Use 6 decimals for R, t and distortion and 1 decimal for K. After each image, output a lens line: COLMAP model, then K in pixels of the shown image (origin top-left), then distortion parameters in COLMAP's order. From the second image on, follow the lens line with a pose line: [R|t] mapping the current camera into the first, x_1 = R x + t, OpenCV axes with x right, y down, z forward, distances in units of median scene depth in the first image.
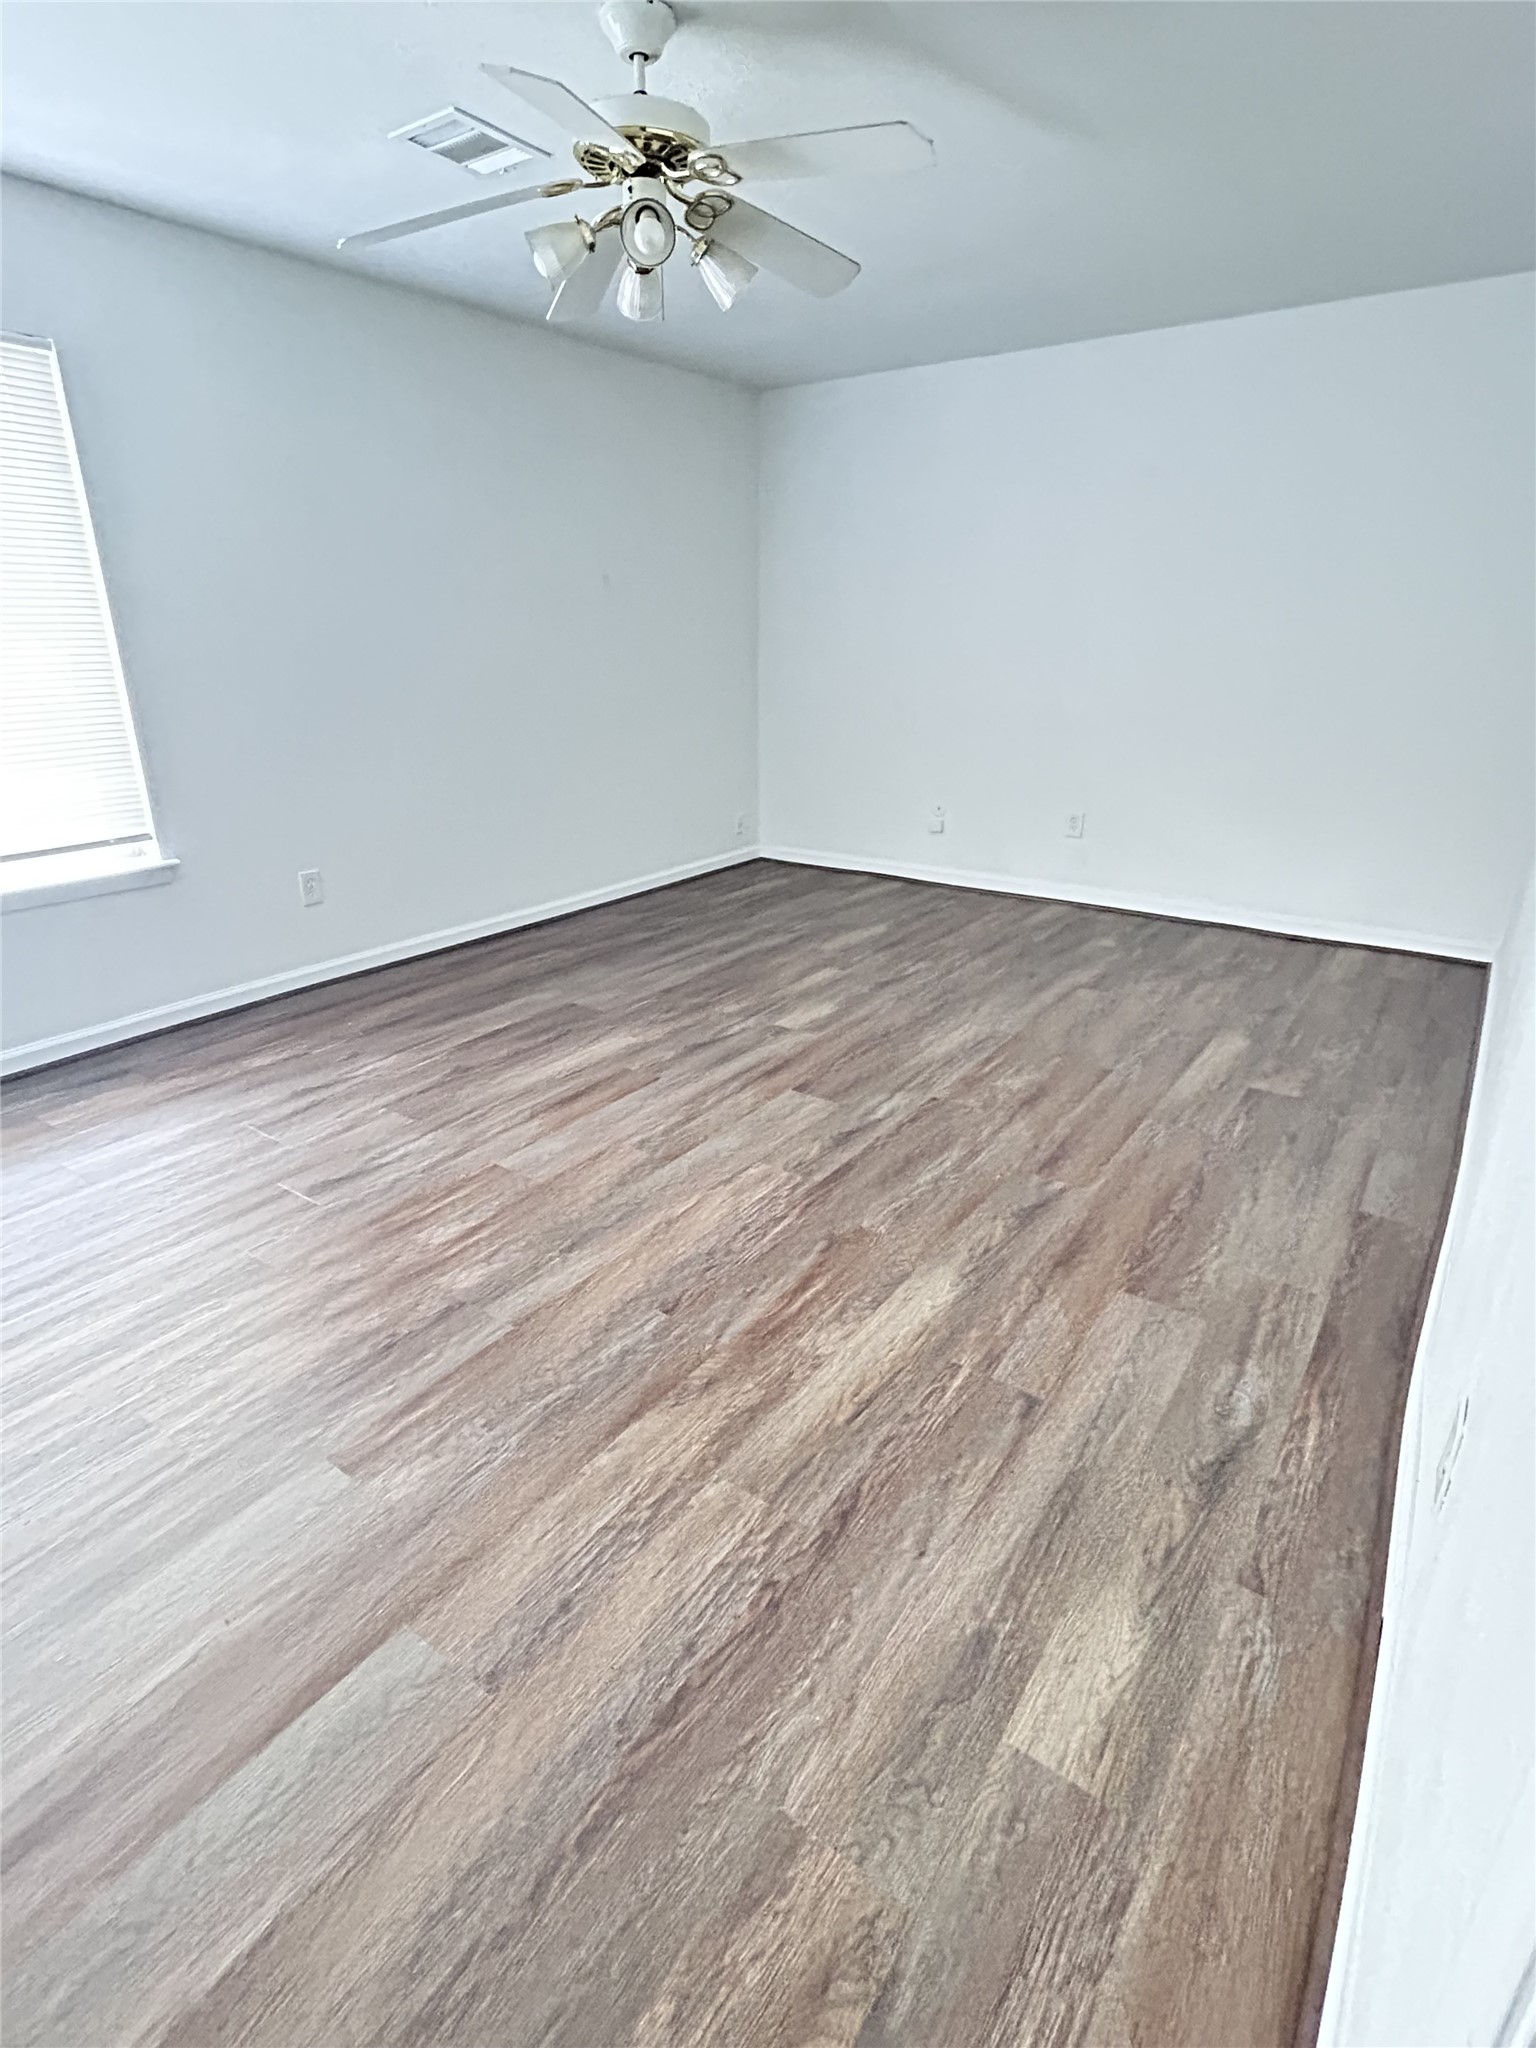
lens RADIAL K [[1031.3, 0, 768.0], [0, 1031.3, 1024.0], [0, 0, 1]] dist [-0.012748, 0.008783]
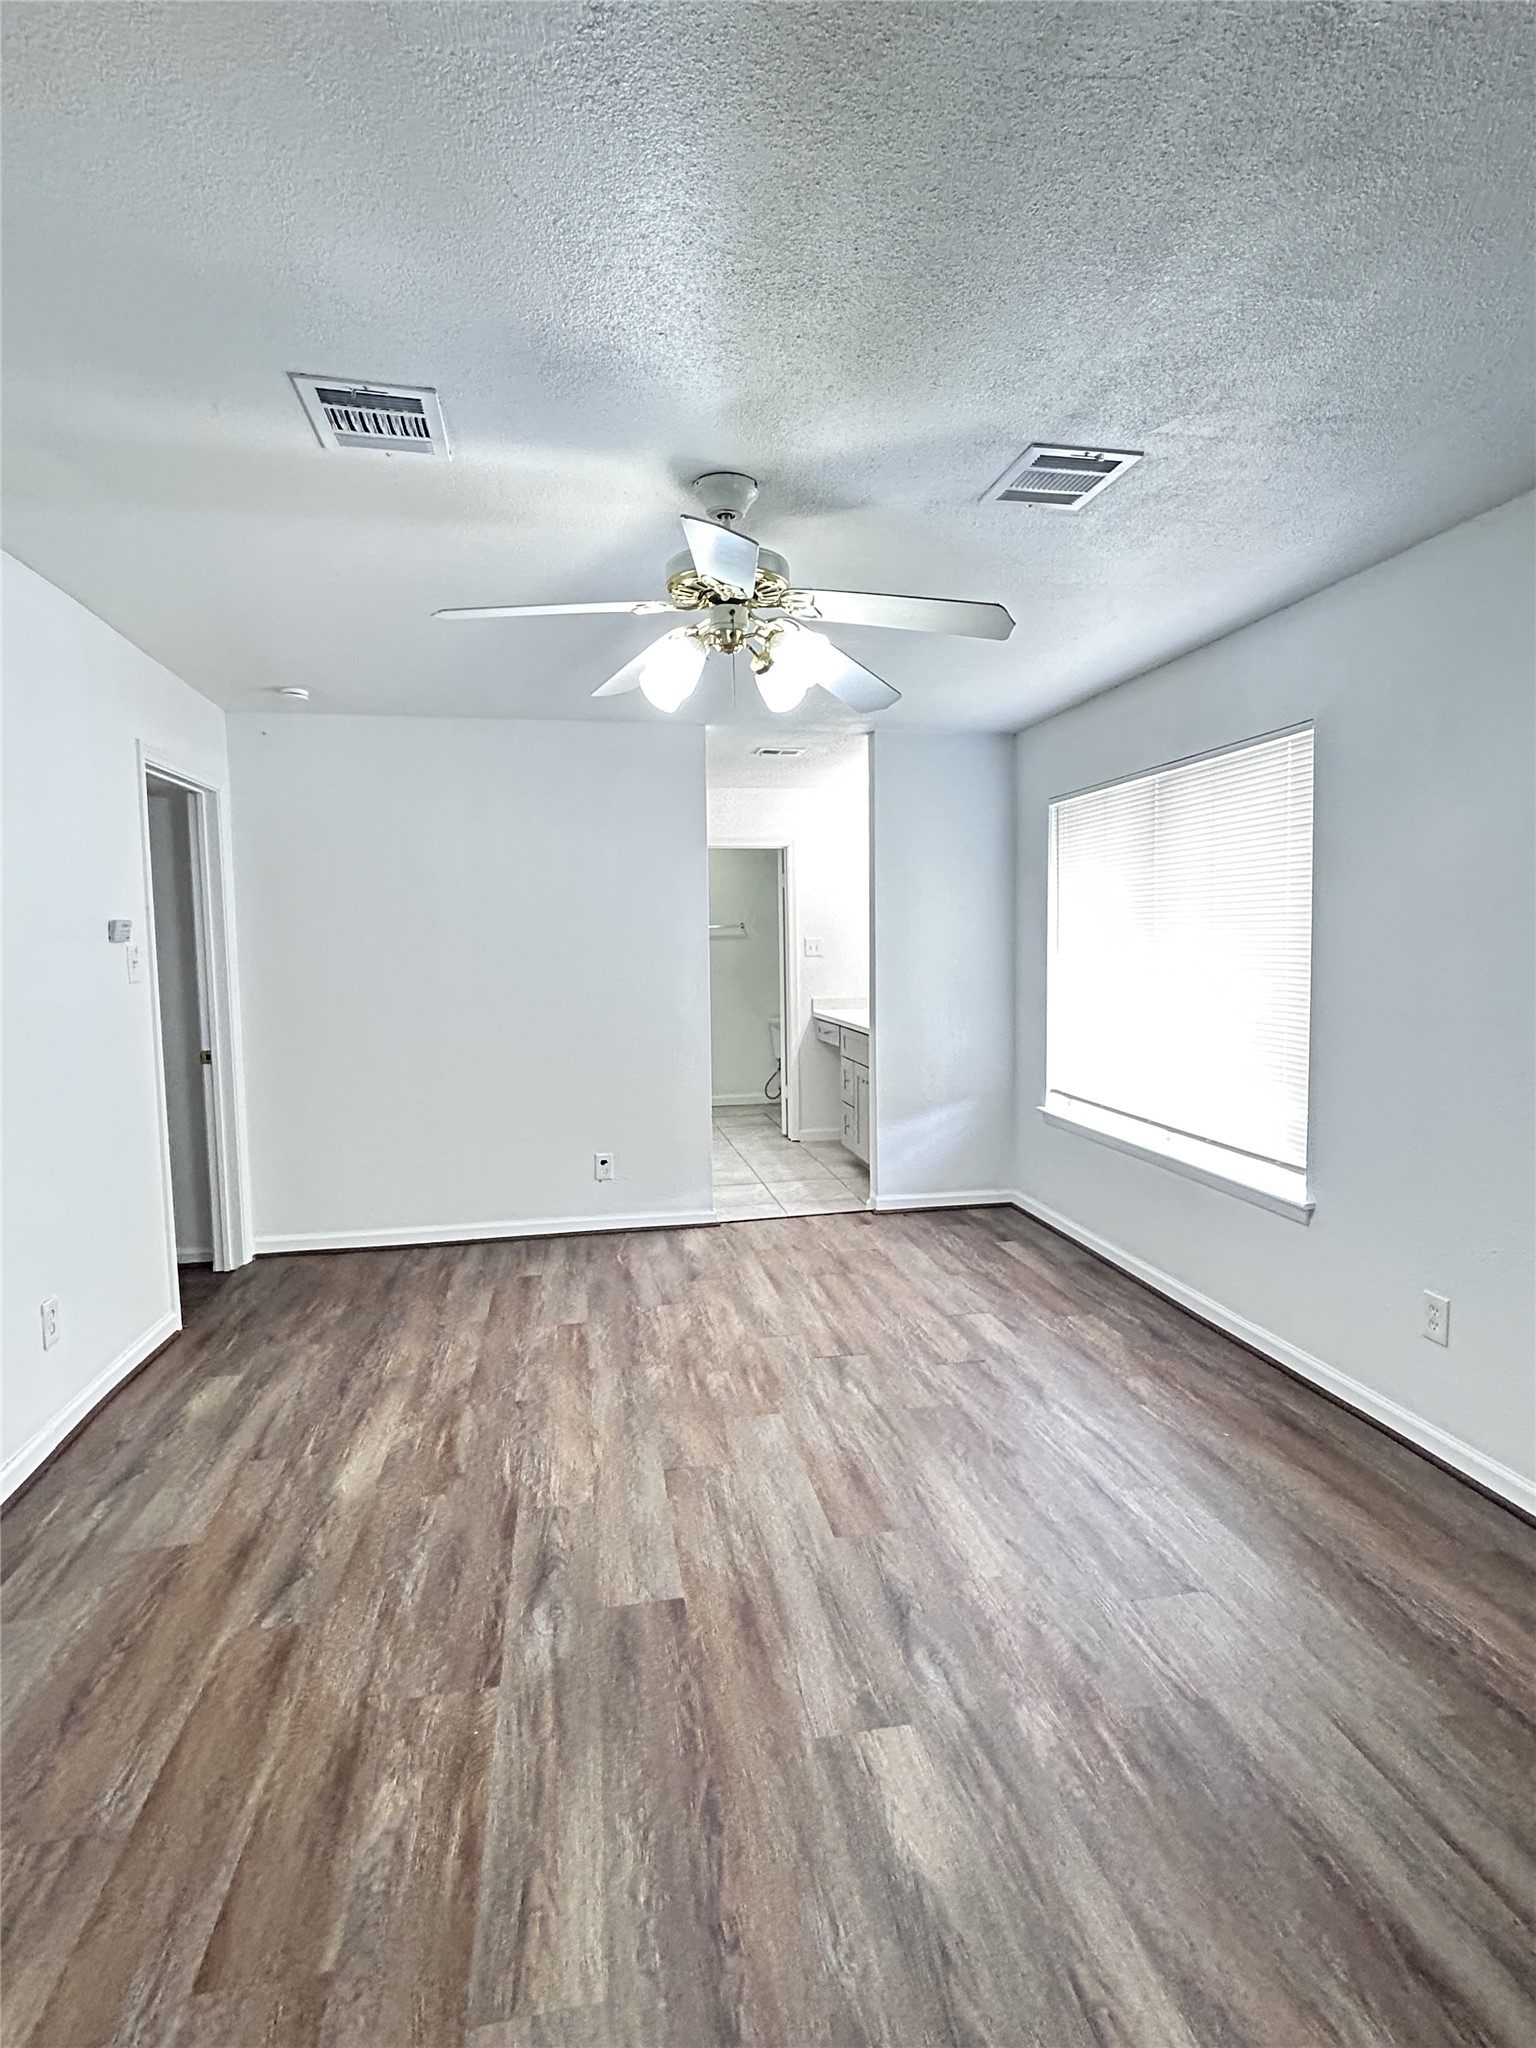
lens RADIAL K [[1031.3, 0, 768.0], [0, 1031.3, 1024.0], [0, 0, 1]] dist [-0.012748, 0.008783]
pose [[-0.695405, 0.072257, -0.714976, 0.591048], [-0.244849, 0.911575, 0.330273, -0.702521], [0.675618, 0.404735, -0.616222, 1.675401]]
